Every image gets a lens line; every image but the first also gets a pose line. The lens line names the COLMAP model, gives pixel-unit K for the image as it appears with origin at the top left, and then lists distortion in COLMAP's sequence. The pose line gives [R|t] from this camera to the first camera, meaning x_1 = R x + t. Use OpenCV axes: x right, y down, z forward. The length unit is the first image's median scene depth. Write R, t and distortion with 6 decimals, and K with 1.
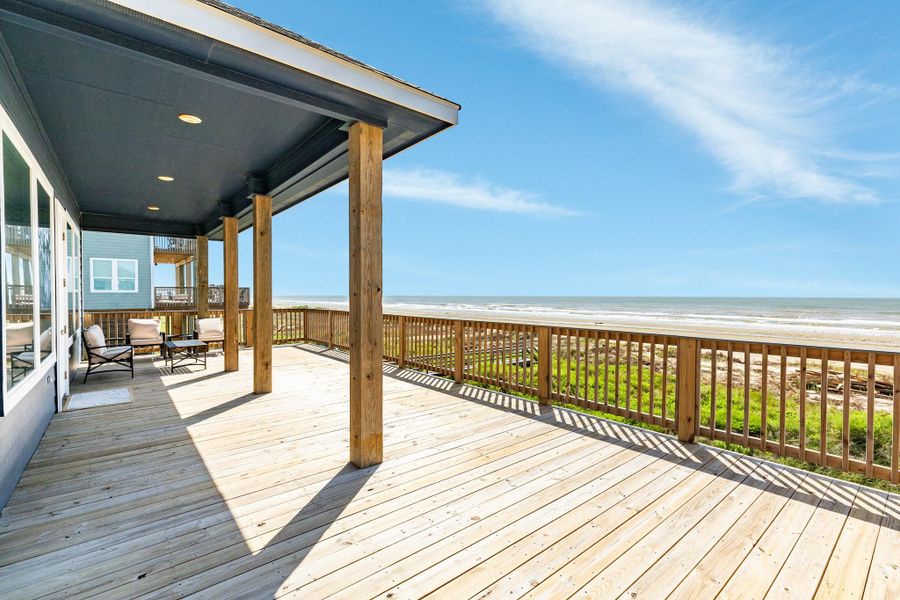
lens RADIAL K [[402.2, 0, 448.4], [0, 402.2, 300.5], [0, 0, 1]] dist [0.008067, -0.000050]
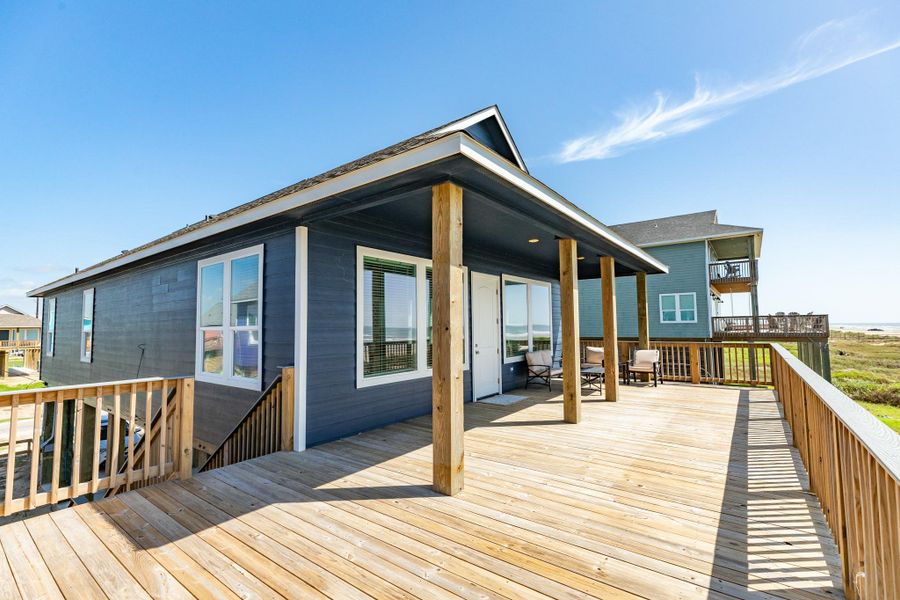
lens RADIAL K [[402.2, 0, 448.4], [0, 402.2, 300.5], [0, 0, 1]] dist [0.008067, -0.000050]
pose [[0.234394, -0.065237, -0.969950, 0.604575], [-0.002626, 0.997700, -0.067738, -0.020591], [0.972138, 0.018425, 0.233683, 0.513838]]
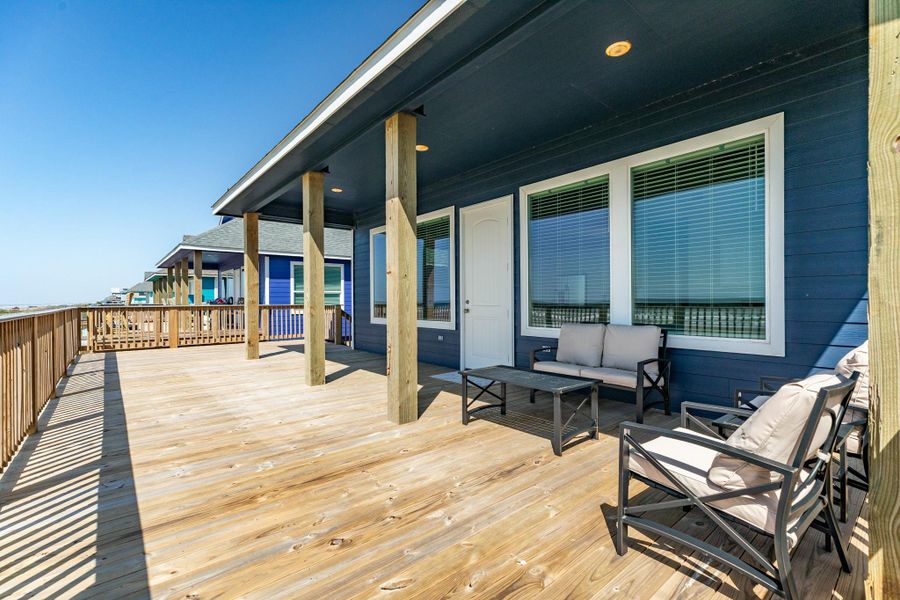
lens RADIAL K [[402.2, 0, 448.4], [0, 402.2, 300.5], [0, 0, 1]] dist [0.008067, -0.000050]
pose [[-0.999880, -0.001109, -0.015449, -0.506509], [-0.001346, 0.999881, 0.015355, 0.014734], [0.015430, 0.015374, -0.999763, 1.826068]]
